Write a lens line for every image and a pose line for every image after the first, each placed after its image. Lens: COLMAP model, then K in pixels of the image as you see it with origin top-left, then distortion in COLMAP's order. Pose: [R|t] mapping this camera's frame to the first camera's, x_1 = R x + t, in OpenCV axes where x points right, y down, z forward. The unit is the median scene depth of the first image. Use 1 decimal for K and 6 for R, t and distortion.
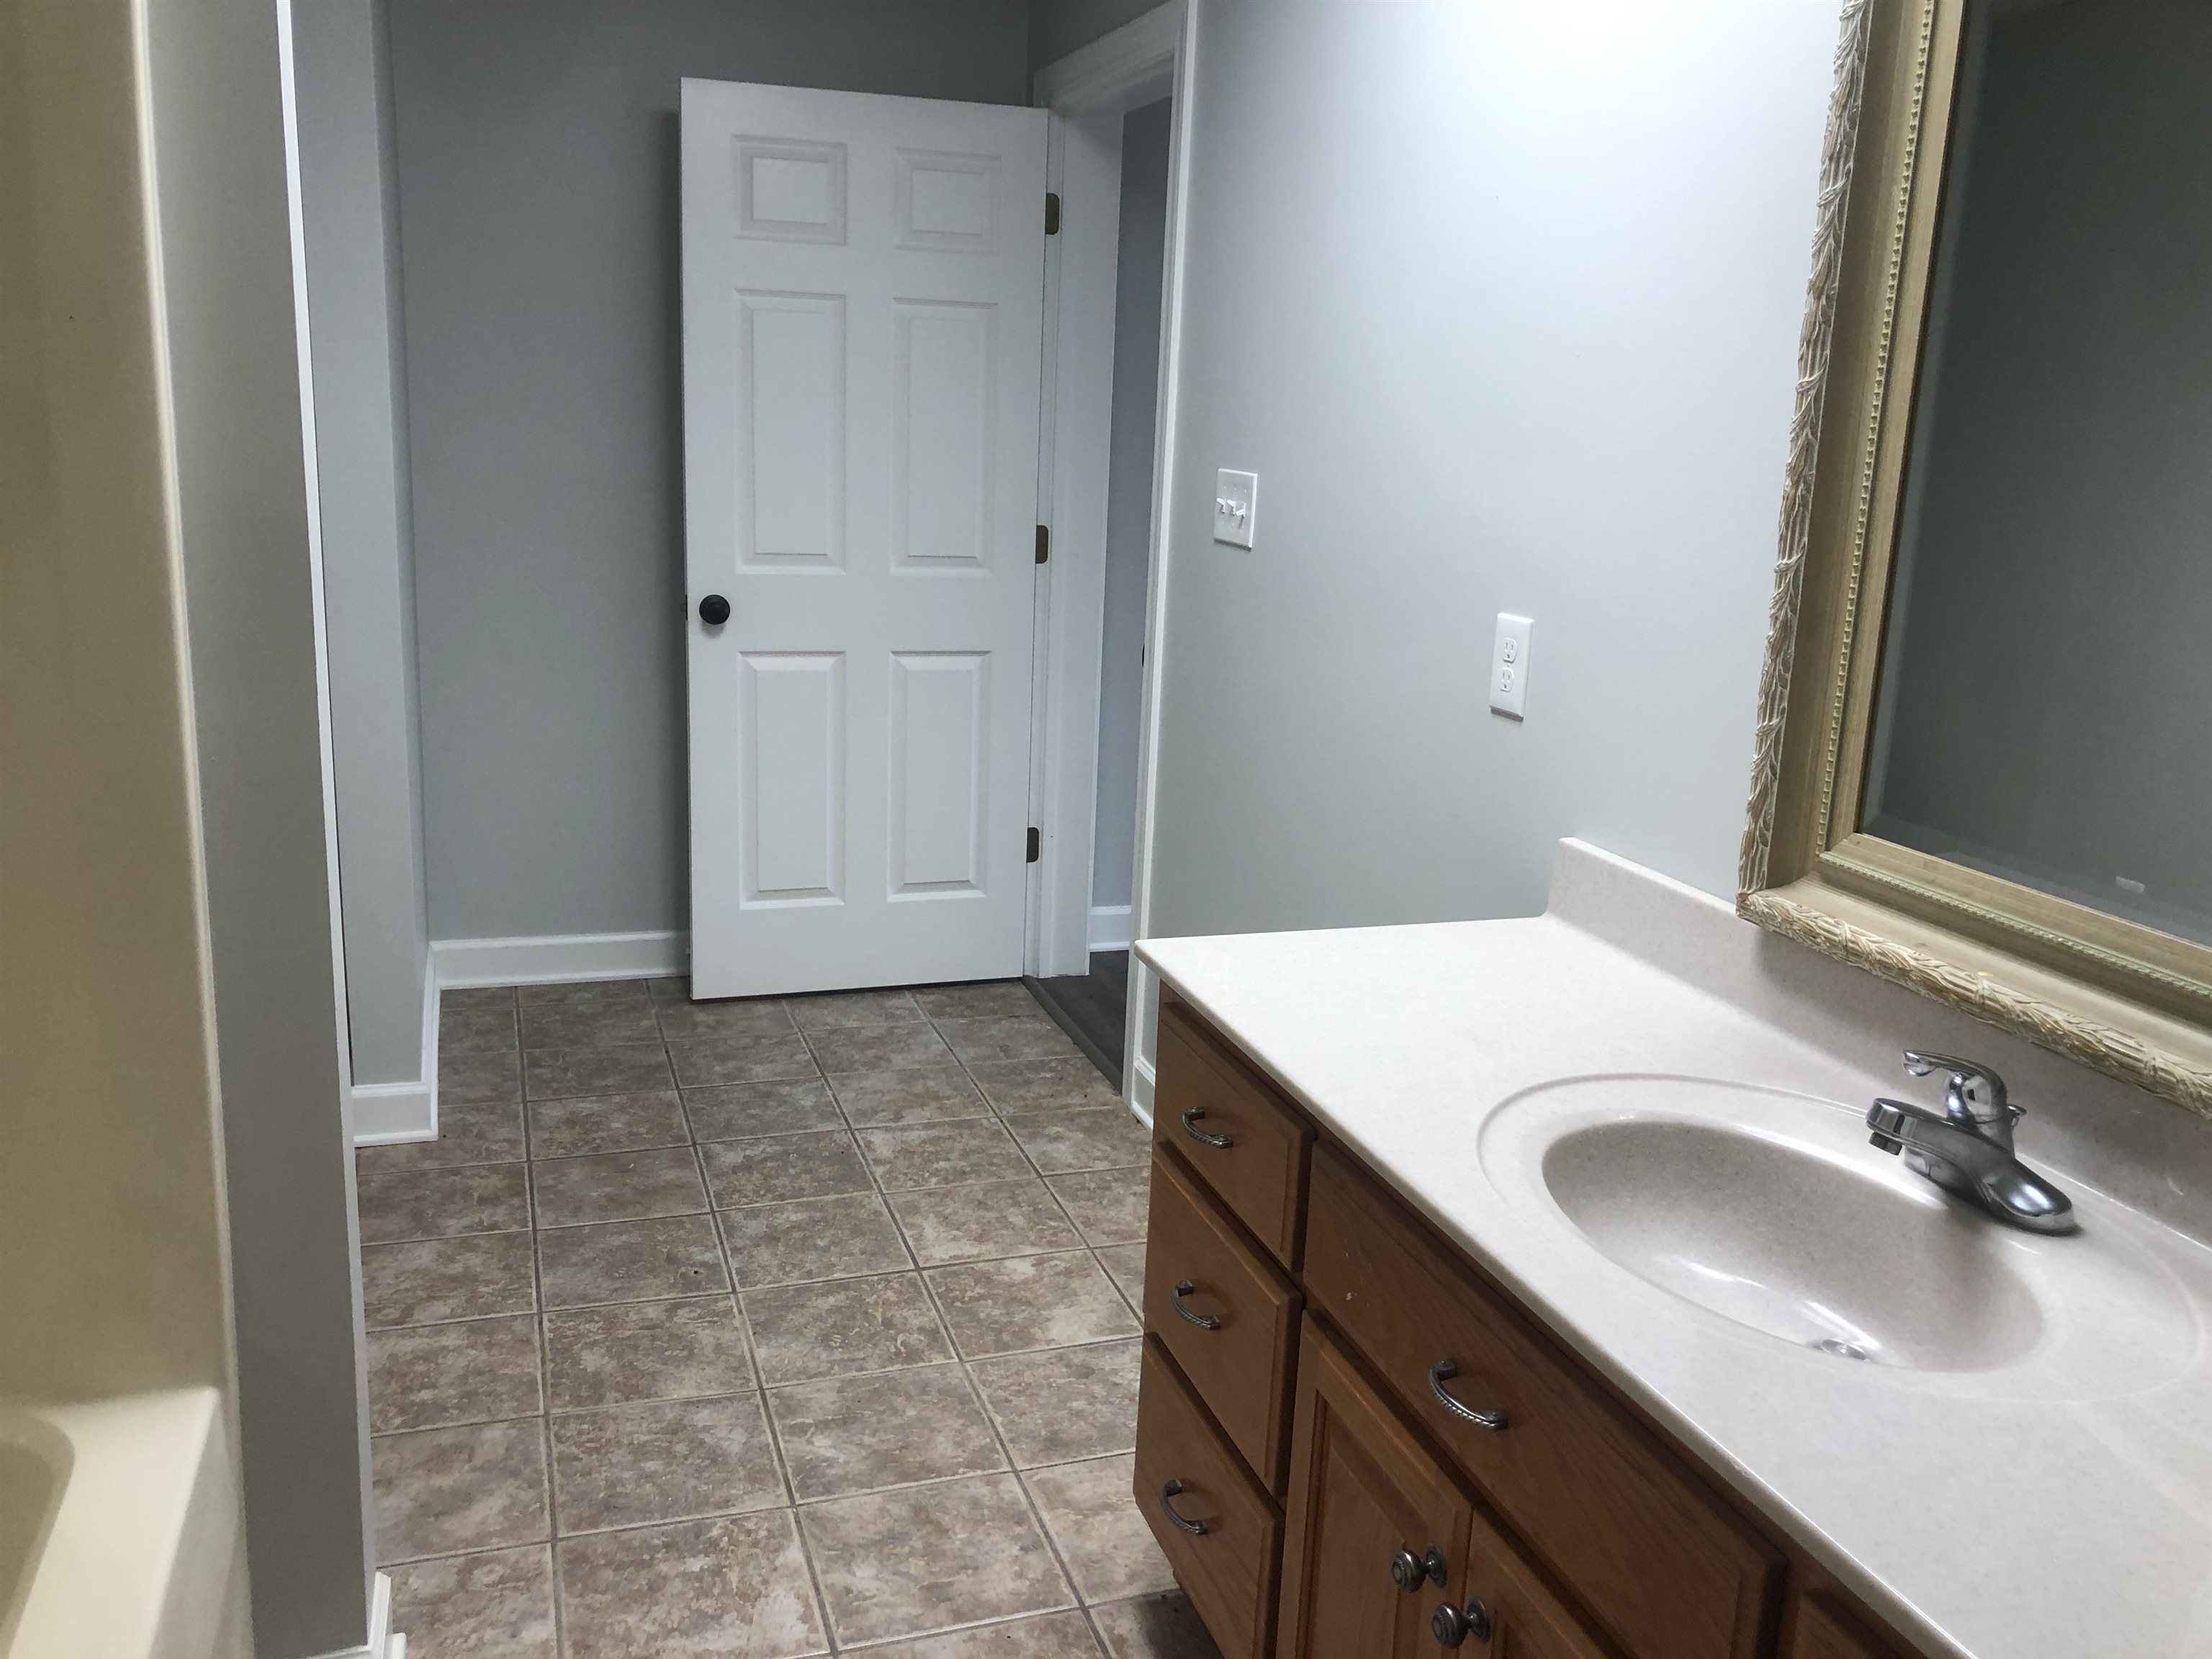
lens RADIAL K [[1811.3, 0, 1113.5], [0, 1811.3, 826.9], [0, 0, 1]] dist [0.058982, -0.093020]
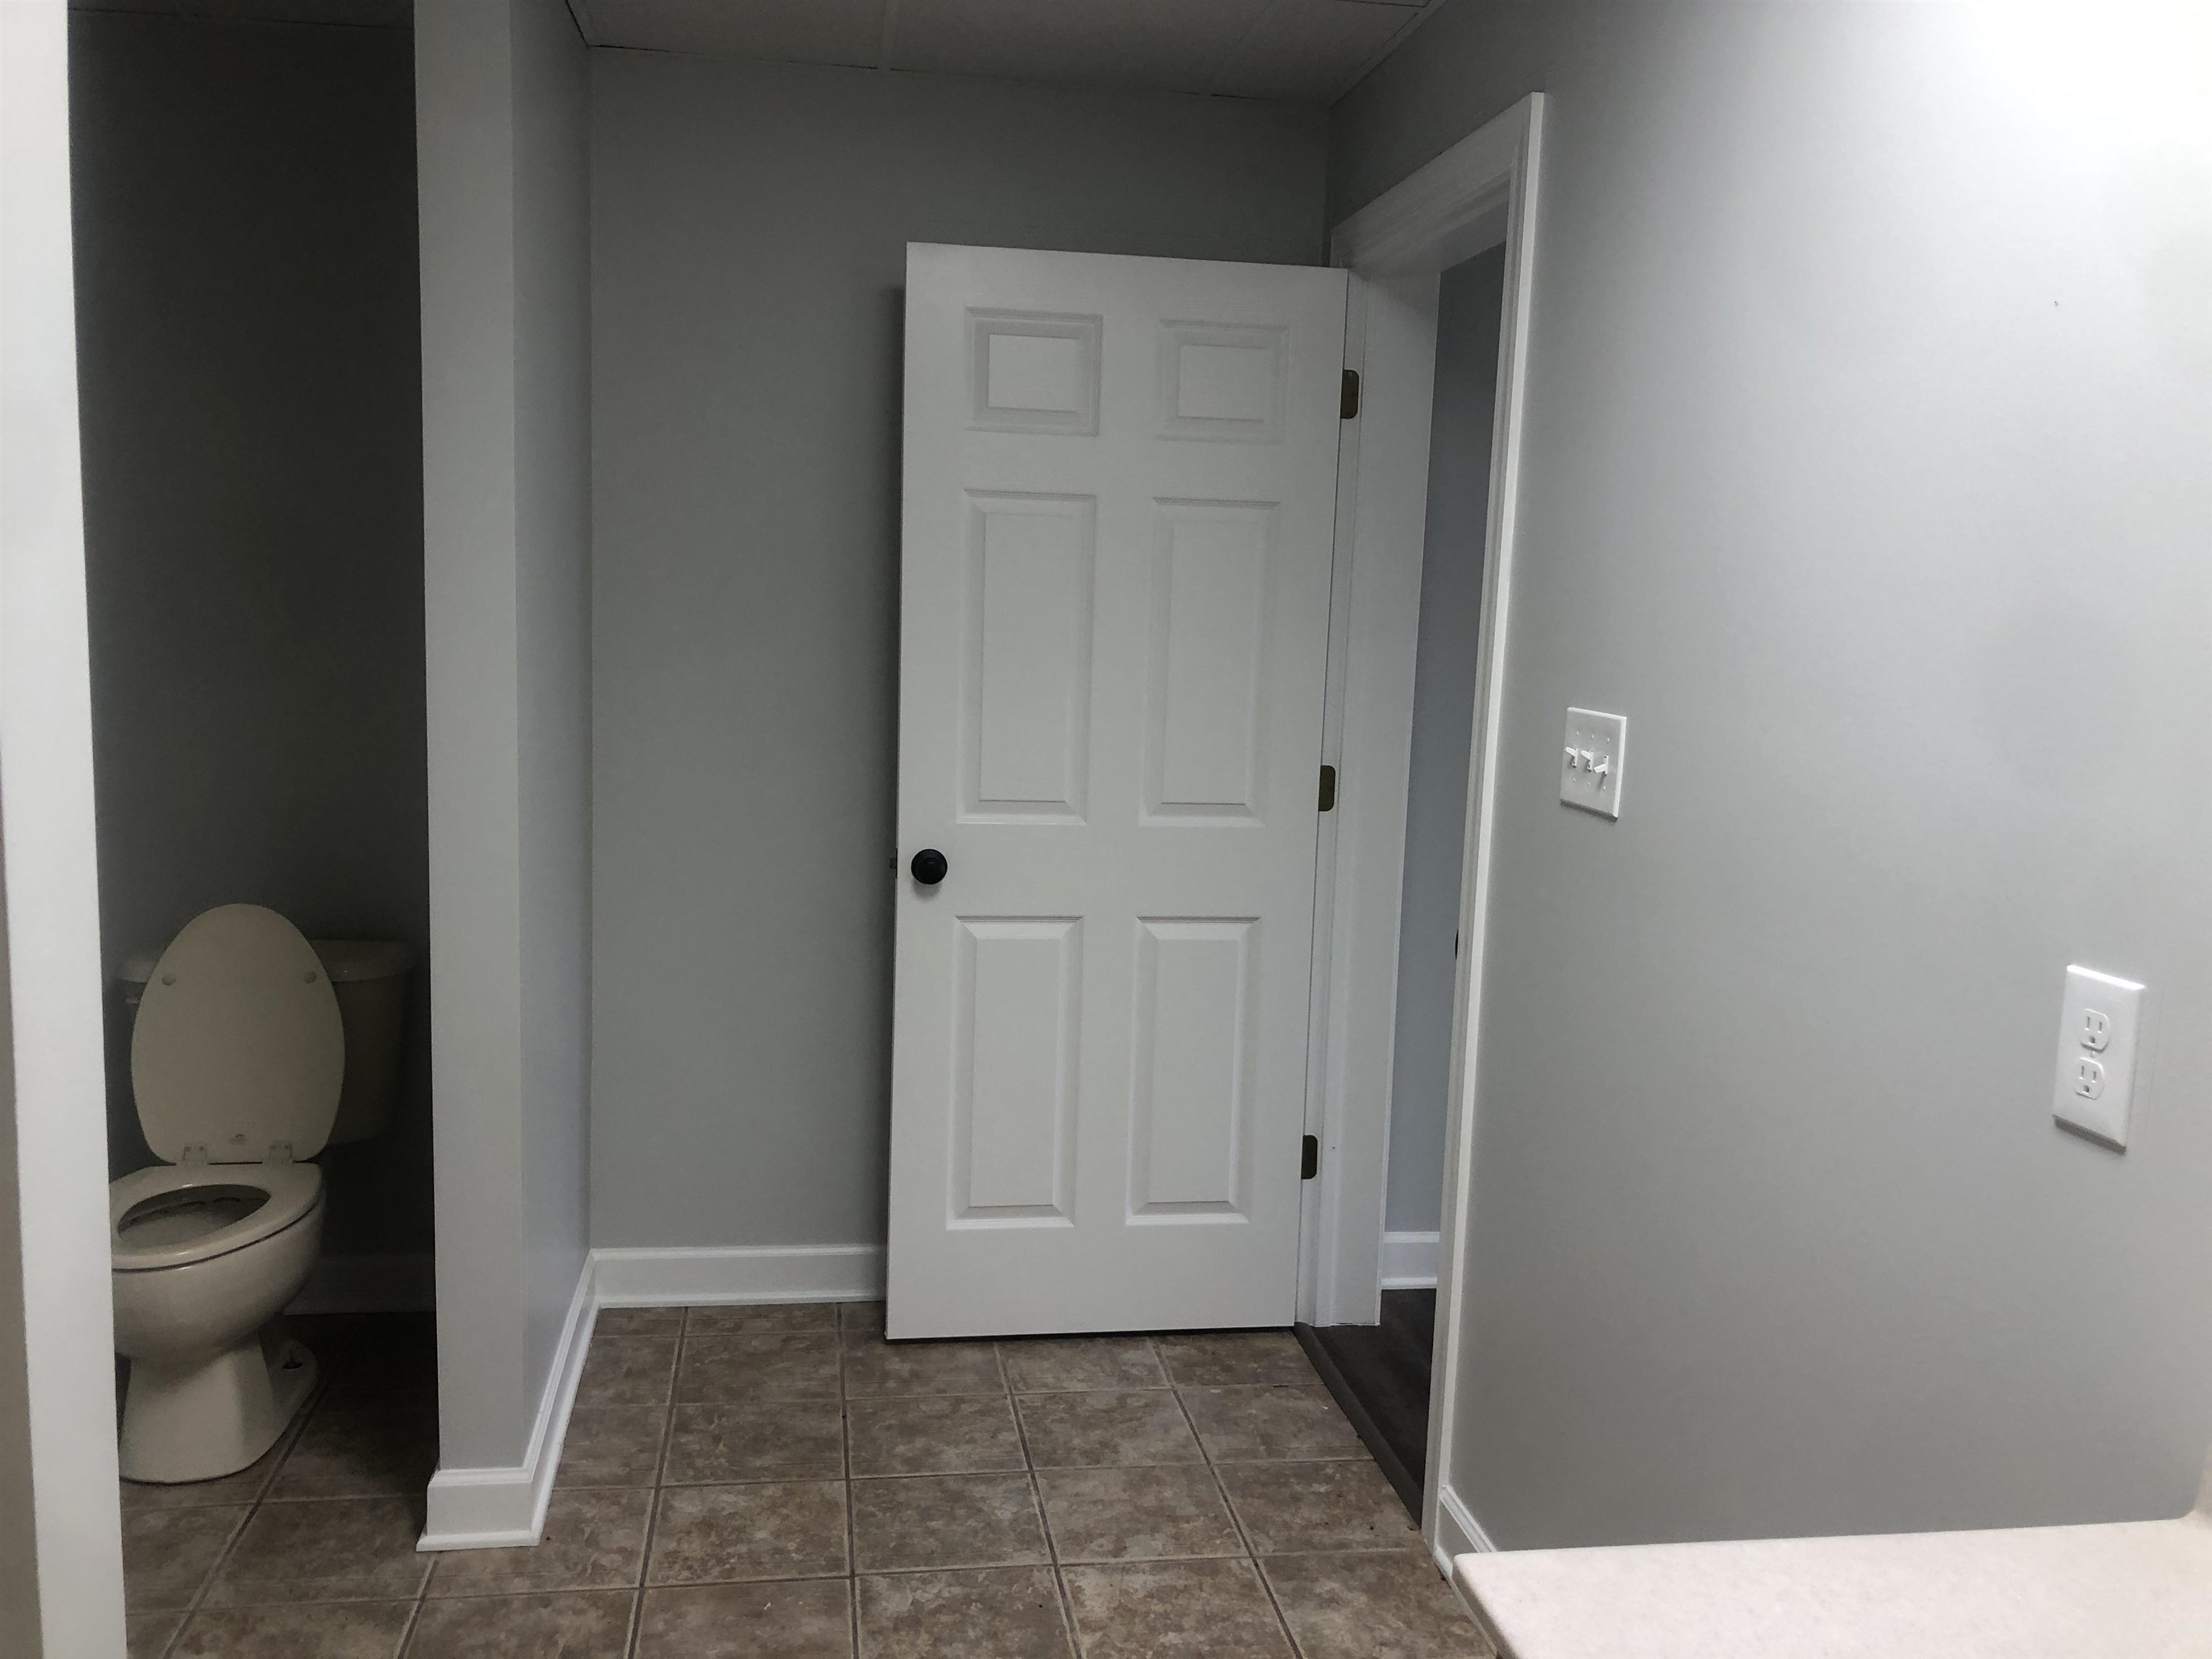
lens RADIAL K [[1811.3, 0, 1092.7], [0, 1811.3, 837.1], [0, 0, 1]] dist [0.058982, -0.093020]
pose [[0.984611, 0.015237, -0.174096, -0.001889], [-0.033371, 0.994254, -0.101716, -0.052599], [0.171546, 0.105960, 0.979461, 0.207107]]
